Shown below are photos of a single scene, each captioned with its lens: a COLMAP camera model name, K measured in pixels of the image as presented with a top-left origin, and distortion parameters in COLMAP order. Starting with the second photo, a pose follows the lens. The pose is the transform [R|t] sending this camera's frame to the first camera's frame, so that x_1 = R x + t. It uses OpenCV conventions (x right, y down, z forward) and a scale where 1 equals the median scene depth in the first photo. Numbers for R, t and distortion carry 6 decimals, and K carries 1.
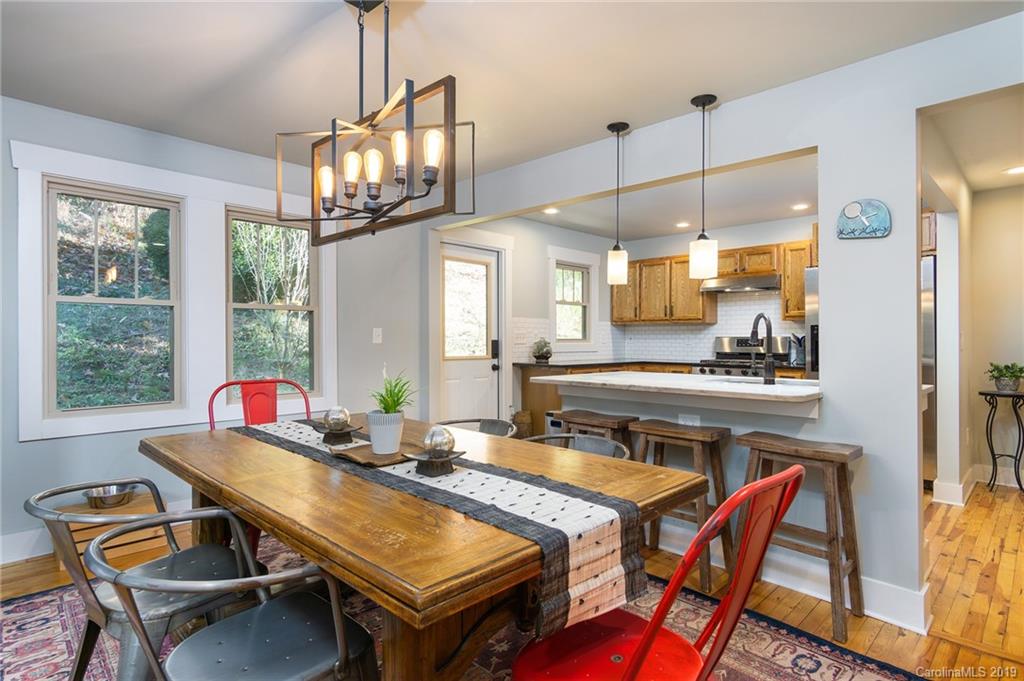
lens RADIAL K [[542.5, 0, 514.4], [0, 542.5, 339.3], [0, 0, 1]] dist [0.003797, -0.000616]
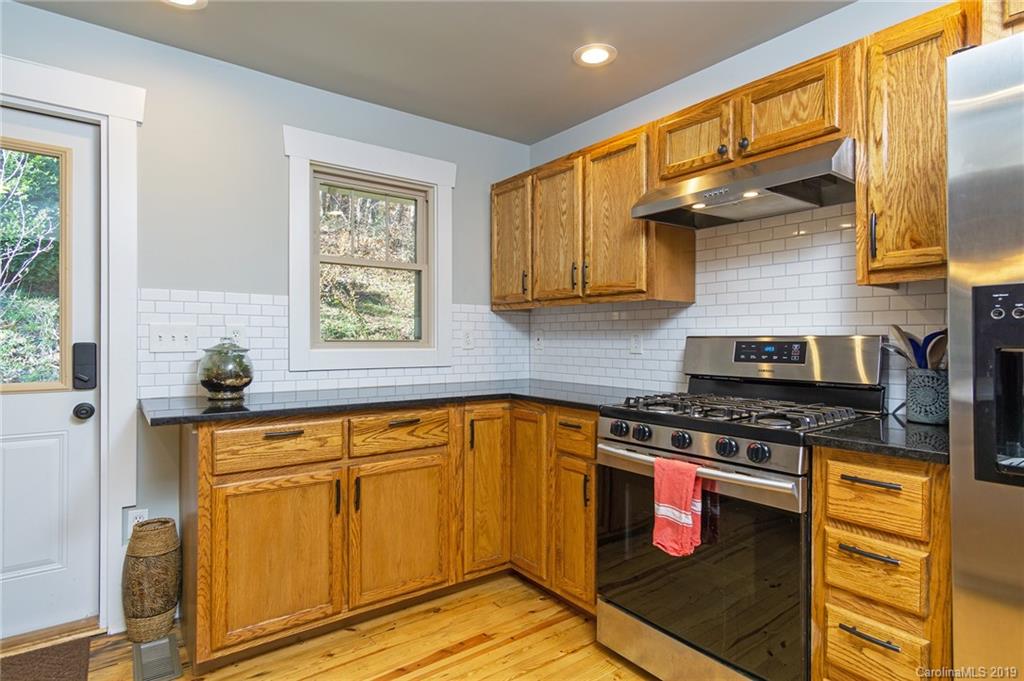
lens RADIAL K [[542.5, 0, 508.9], [0, 542.5, 339.7], [0, 0, 1]] dist [0.003797, -0.000616]
pose [[0.988679, 0.001682, -0.150034, 0.308836], [-0.001293, 0.999996, 0.002690, -0.002853], [0.150038, -0.002465, 0.988677, 0.597509]]
